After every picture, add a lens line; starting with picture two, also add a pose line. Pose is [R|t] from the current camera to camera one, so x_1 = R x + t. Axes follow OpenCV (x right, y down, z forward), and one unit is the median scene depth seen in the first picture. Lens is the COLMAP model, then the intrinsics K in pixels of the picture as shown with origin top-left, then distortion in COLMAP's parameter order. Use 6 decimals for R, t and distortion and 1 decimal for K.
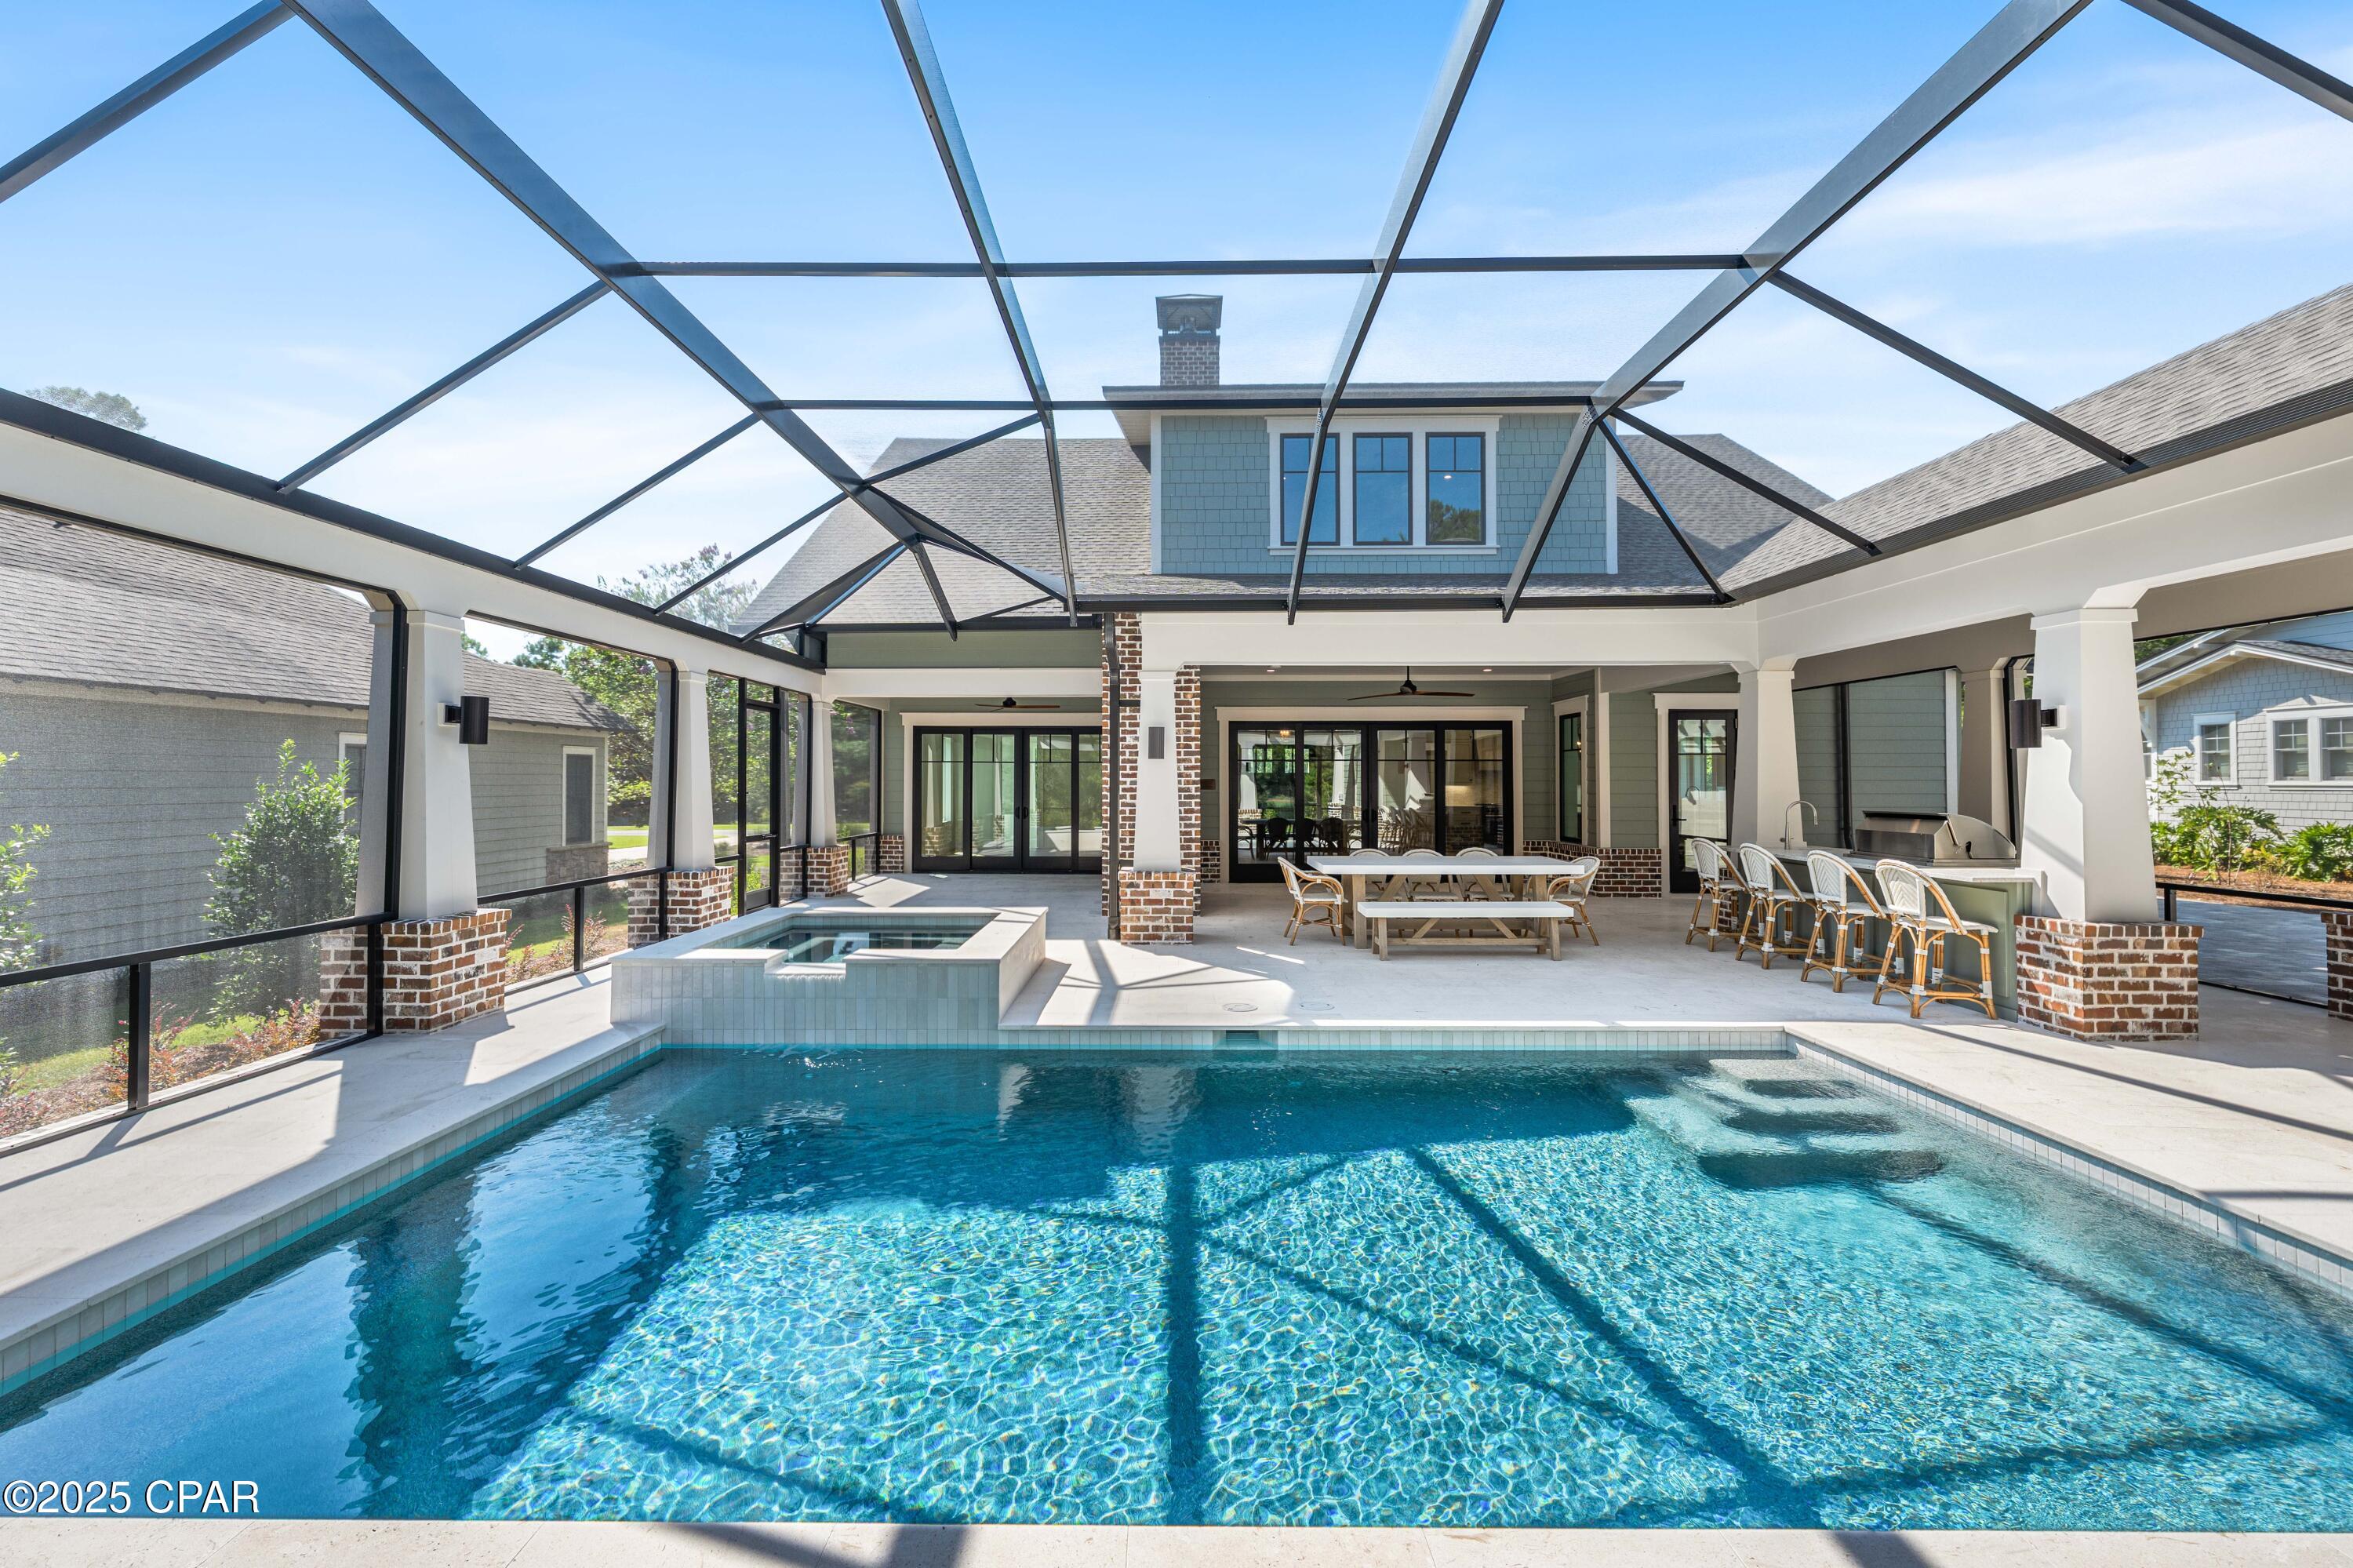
lens RADIAL K [[1021.8, 0, 1138.1], [0, 1021.8, 766.3], [0, 0, 1]] dist [-0.001247, -0.001114]
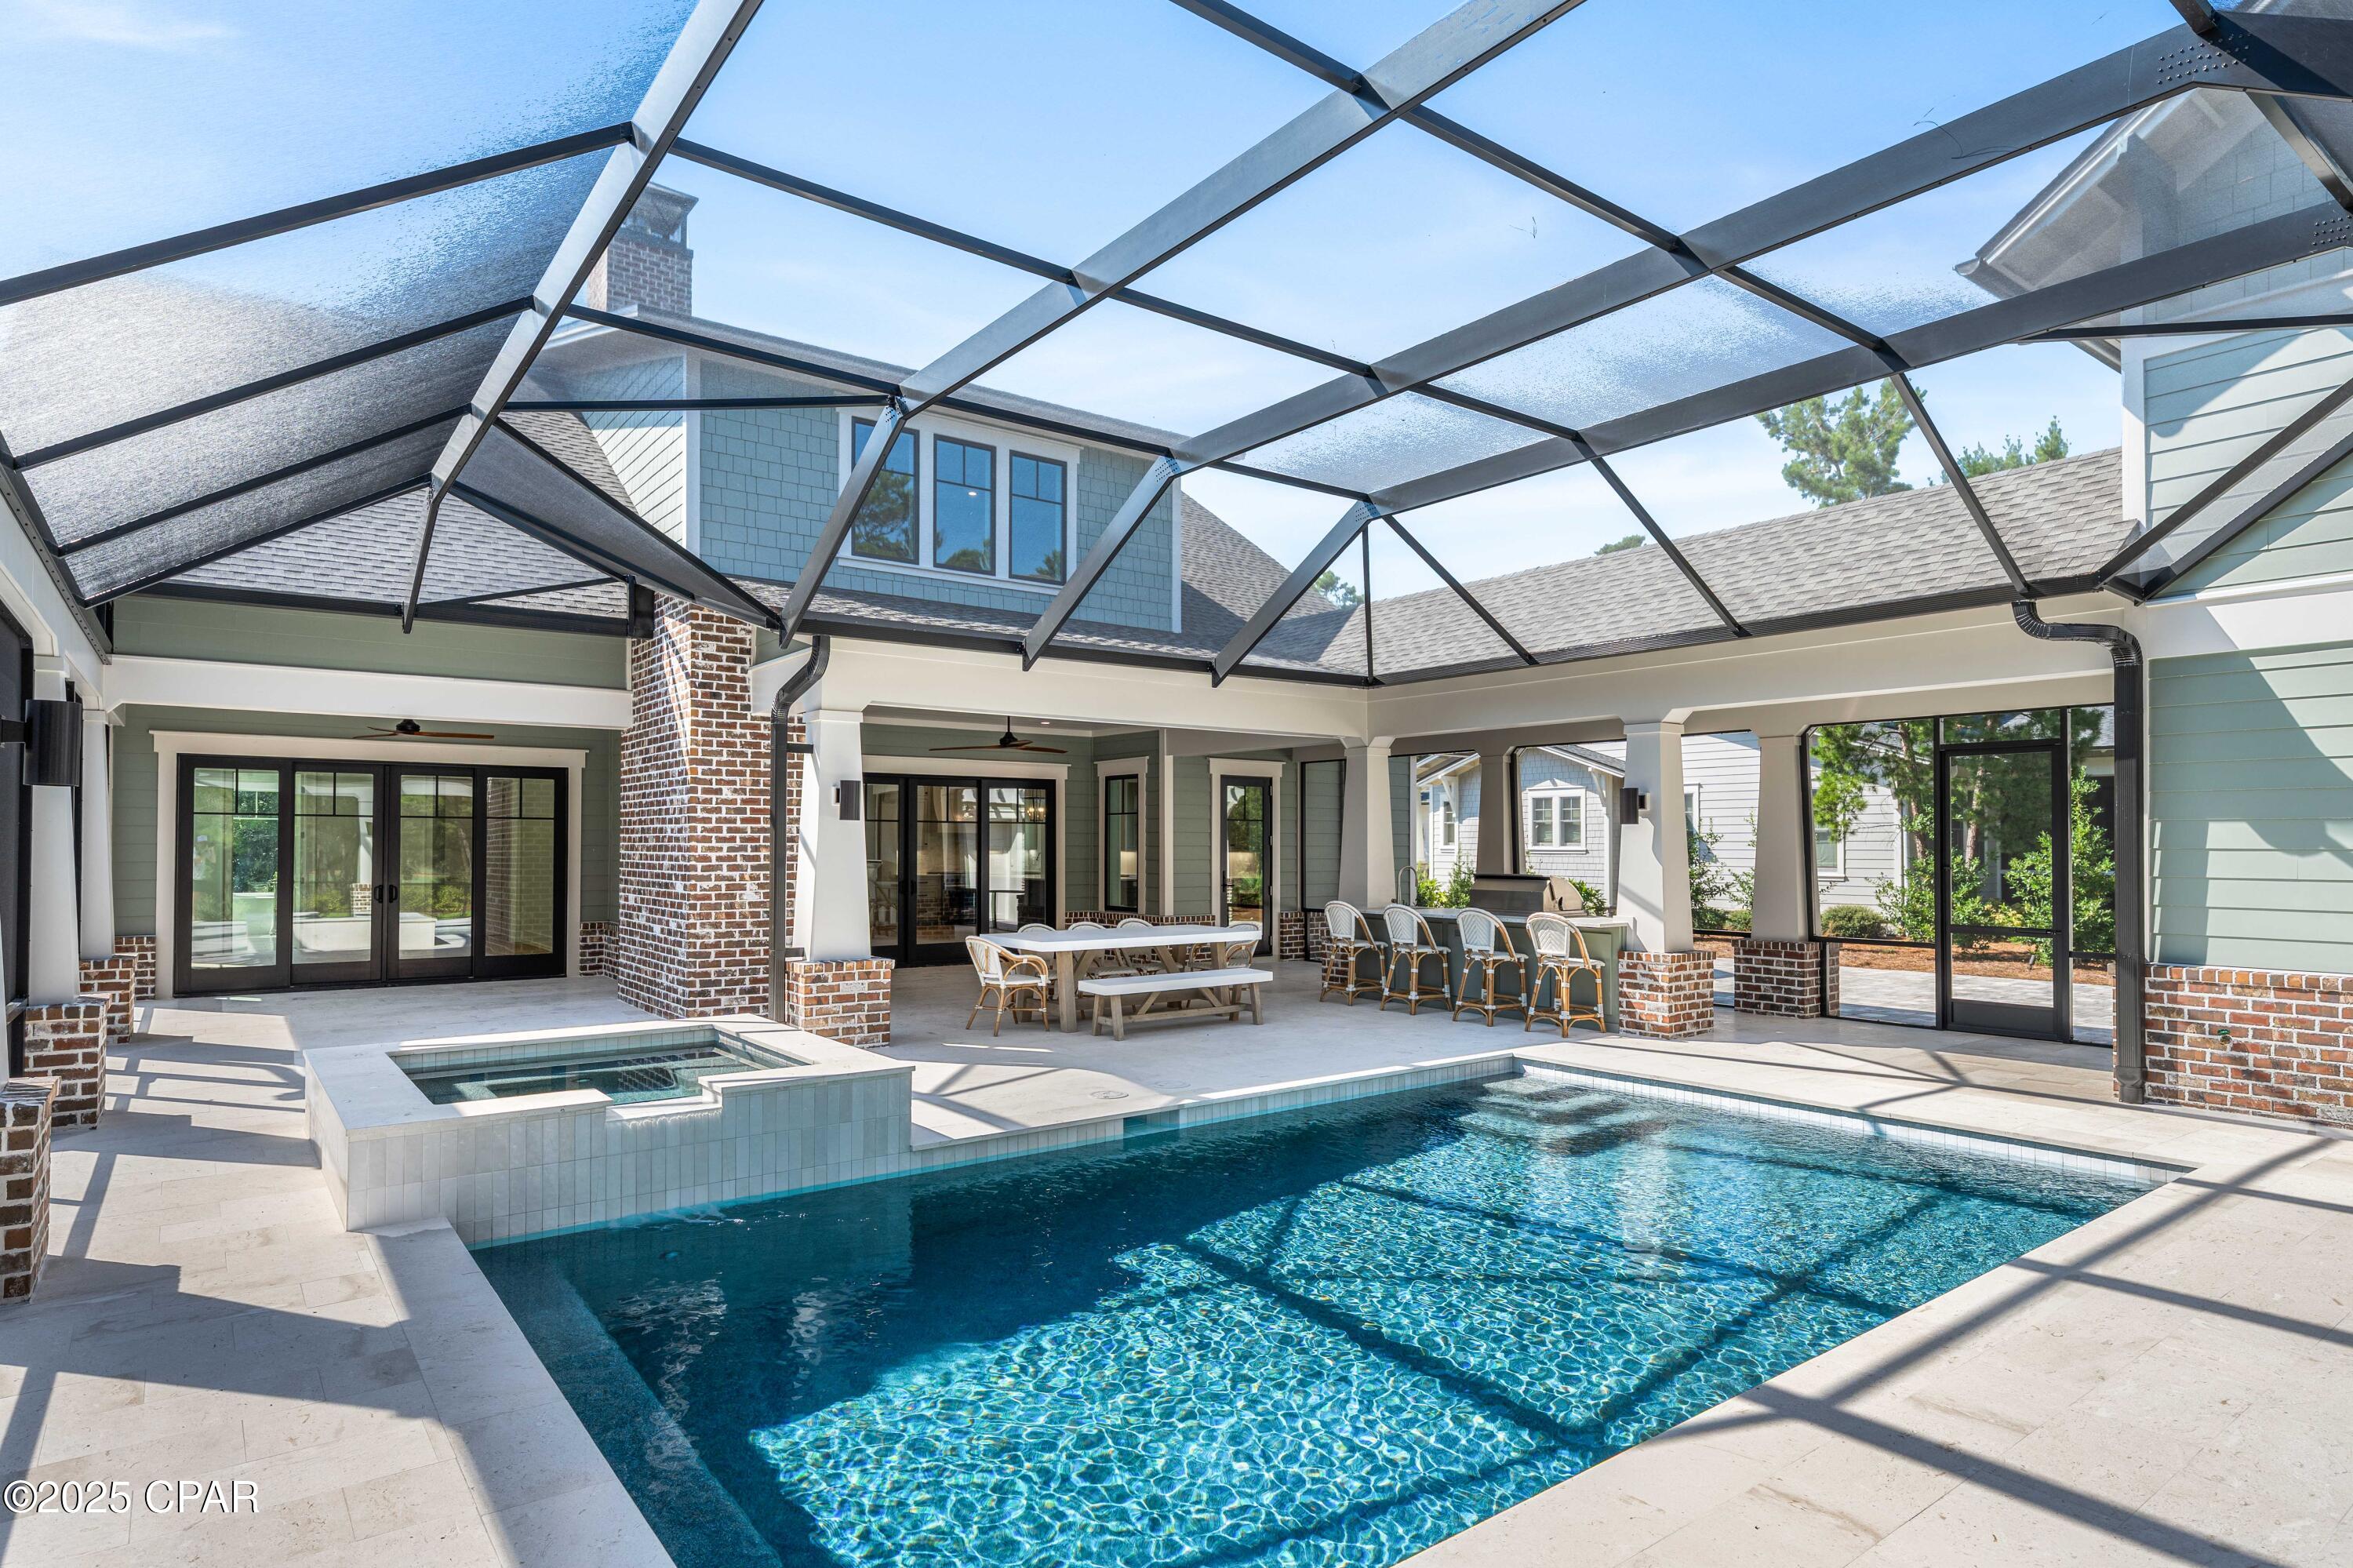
lens RADIAL K [[1323.4, 0, 1208.1], [0, 1323.4, 824.0], [0, 0, 1]] dist [-0.002626, -0.001963]
pose [[0.771504, 0.011508, 0.636120, -0.465849], [-0.011697, 0.999924, -0.003903, -0.003967], [-0.636116, -0.004430, 0.771580, 0.018000]]
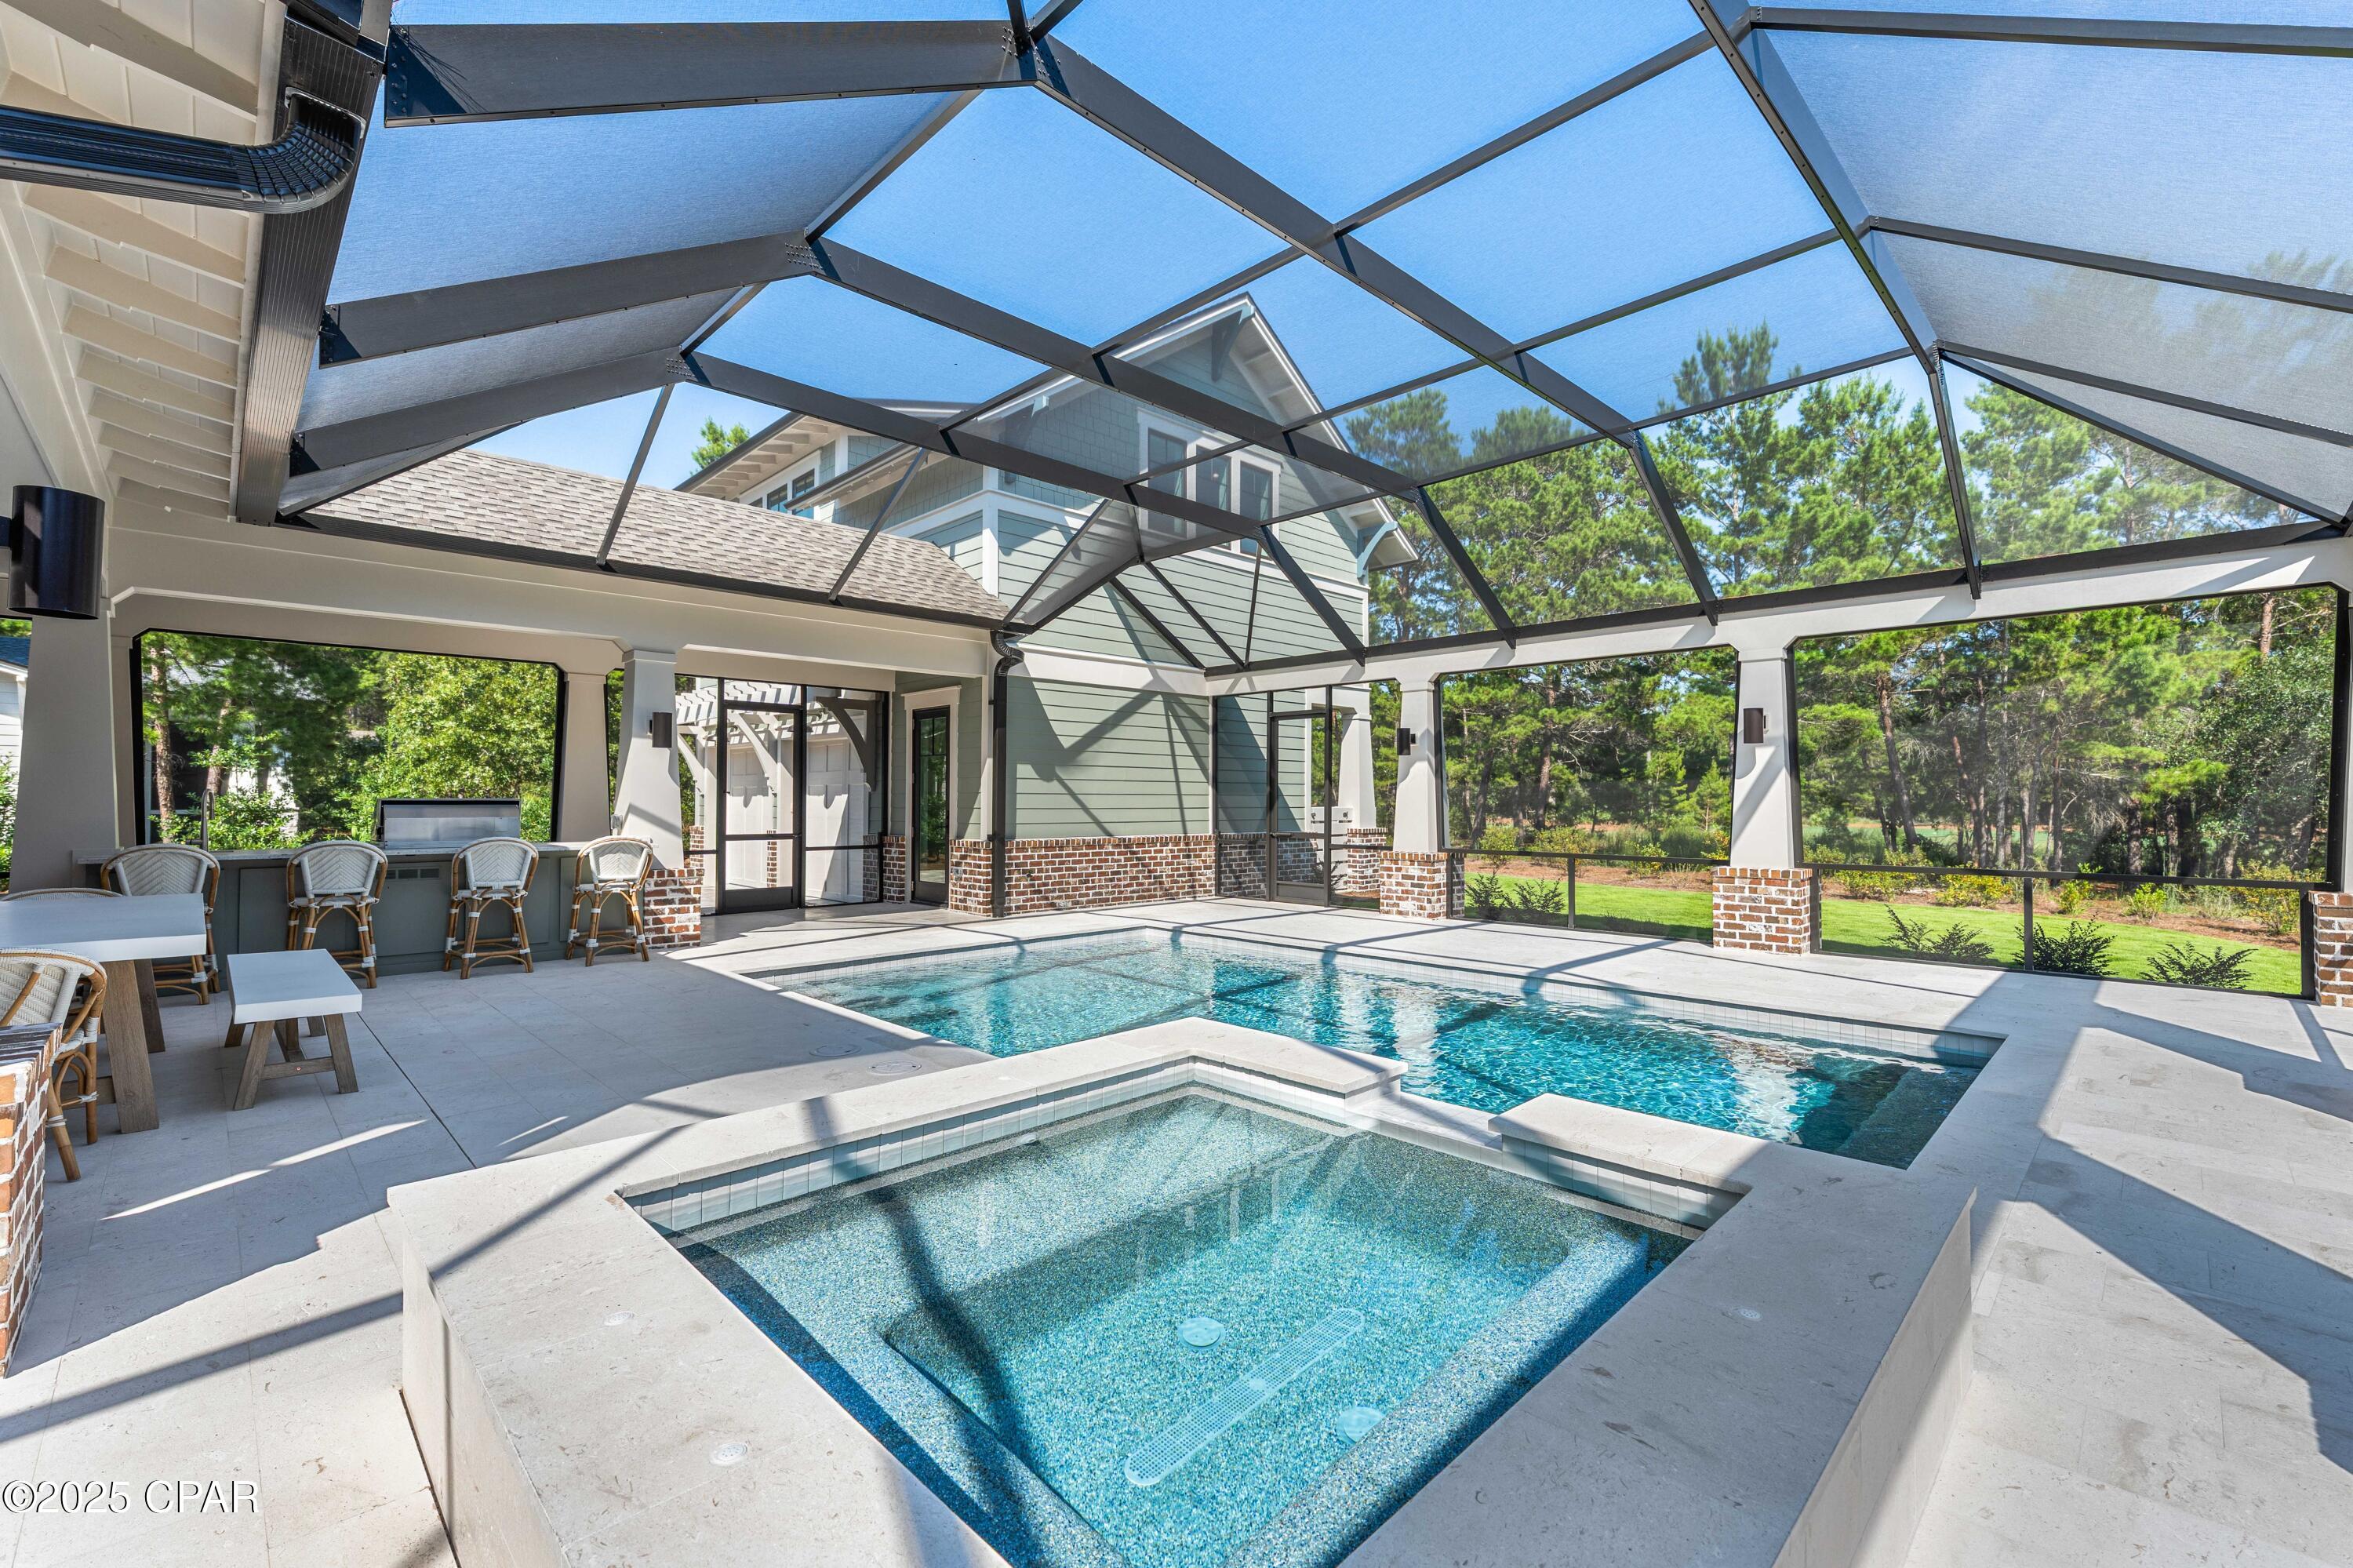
lens RADIAL K [[976.9, 0, 1198.2], [0, 976.9, 783.1], [0, 0, 1]] dist [-0.001296, -0.000247]
pose [[-0.728104, 0.012301, 0.685356, -0.411900], [-0.010926, 0.999504, -0.029547, 0.043993], [-0.685379, -0.029002, -0.727609, 1.065842]]
